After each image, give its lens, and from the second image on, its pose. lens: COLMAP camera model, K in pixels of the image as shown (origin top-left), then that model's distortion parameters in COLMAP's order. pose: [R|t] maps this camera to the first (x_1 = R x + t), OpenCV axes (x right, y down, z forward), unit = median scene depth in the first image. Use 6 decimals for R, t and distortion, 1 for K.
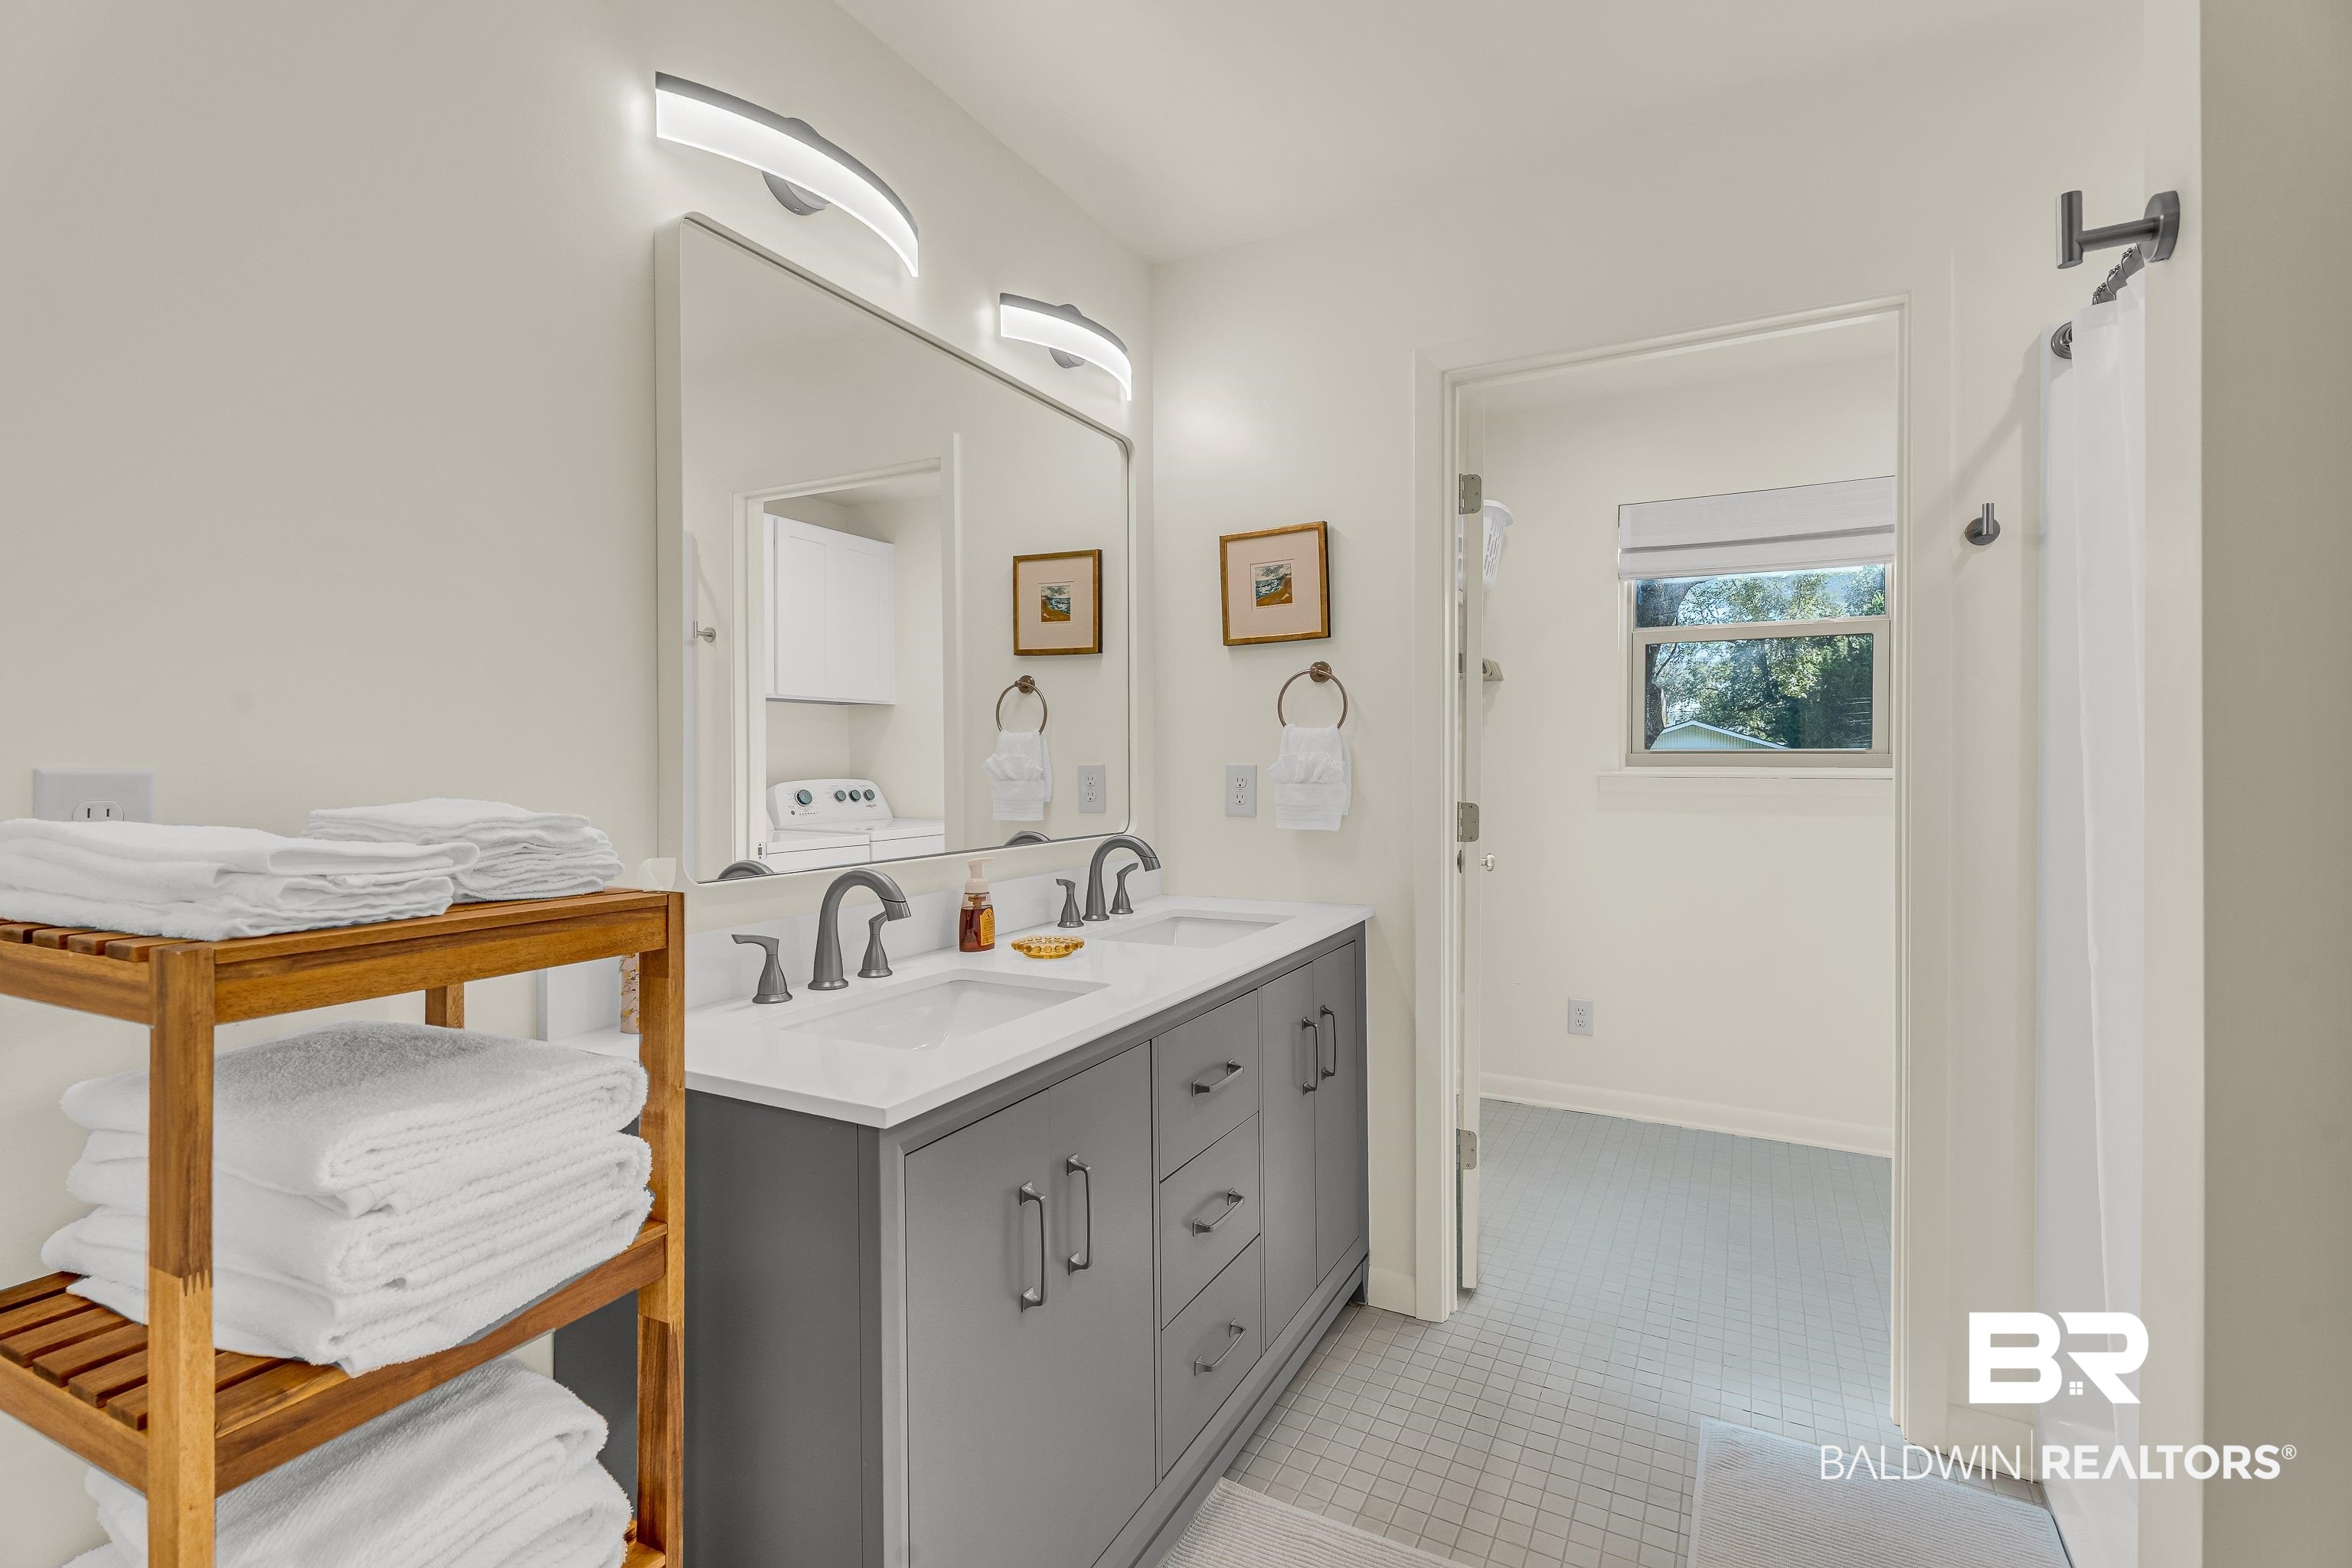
lens RADIAL K [[1078.8, 0, 1184.2], [0, 1078.8, 769.7], [0, 0, 1]] dist [-0.001788, -0.000060]
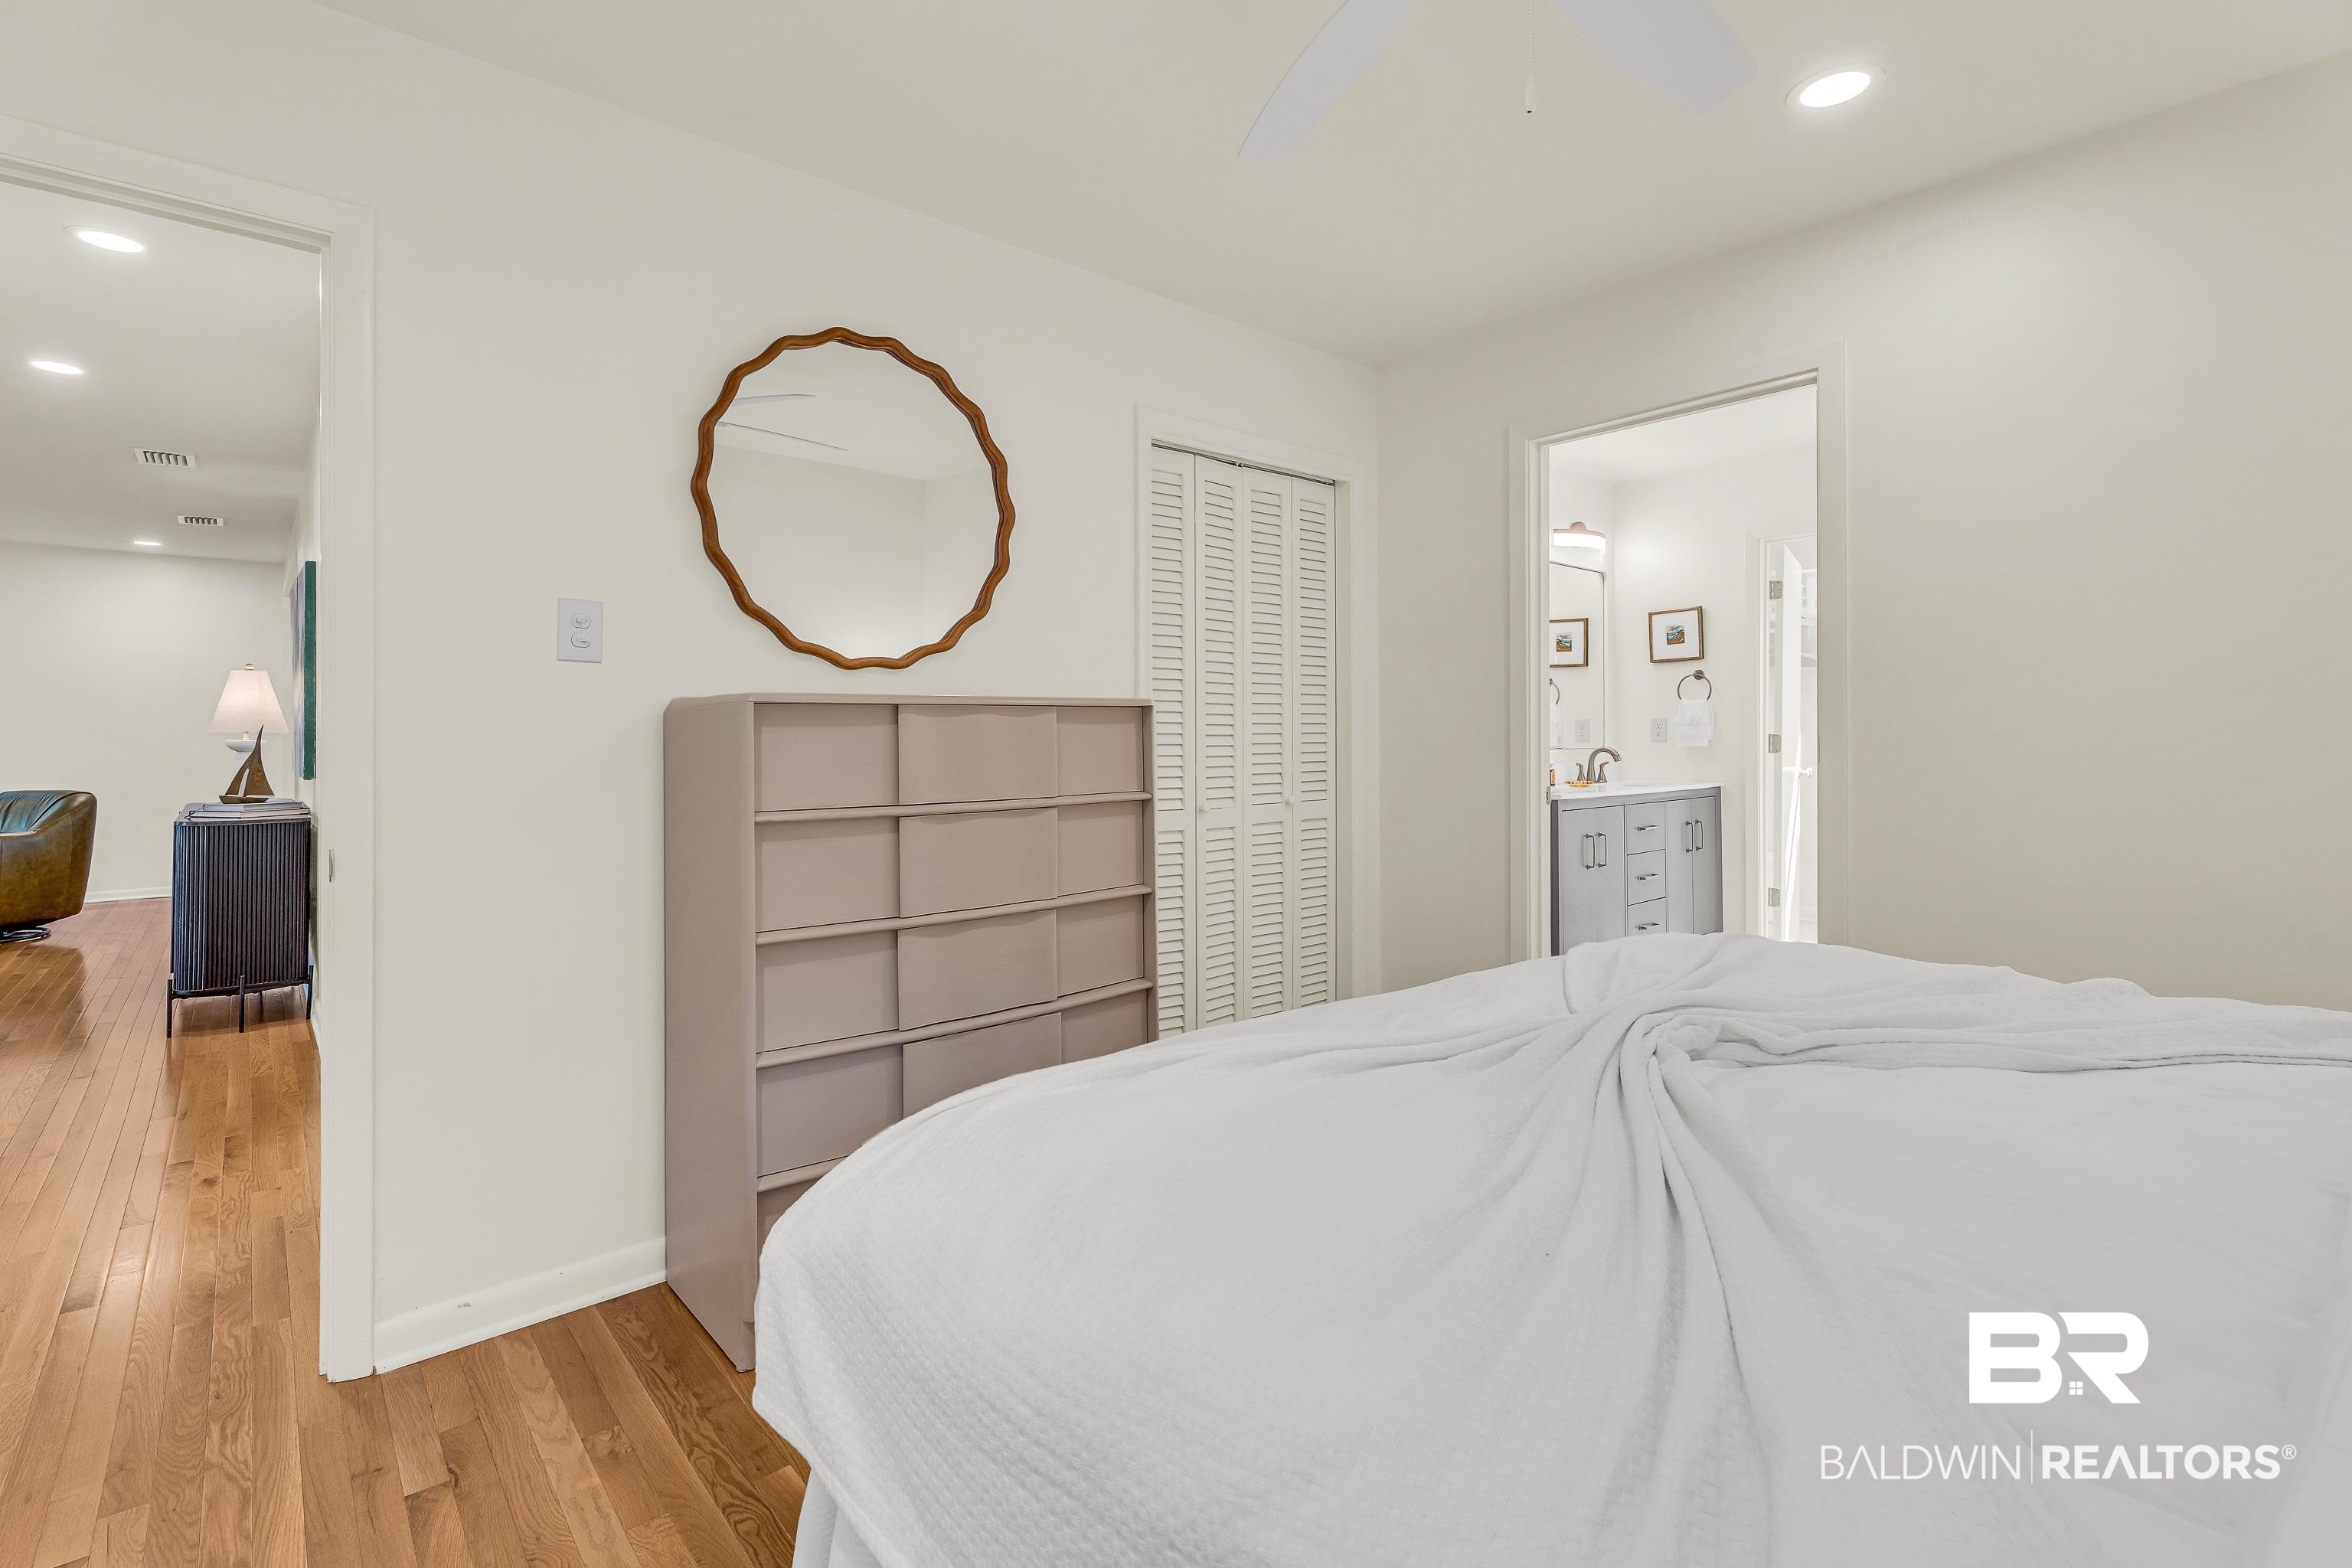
lens RADIAL K [[1078.8, 0, 1178.7], [0, 1078.8, 730.8], [0, 0, 1]] dist [-0.001788, -0.000060]
pose [[0.930358, -0.001794, -0.366649, -0.052358], [-0.002128, 0.999945, -0.010293, 0.047420], [0.366647, 0.010356, 0.930302, -1.403556]]
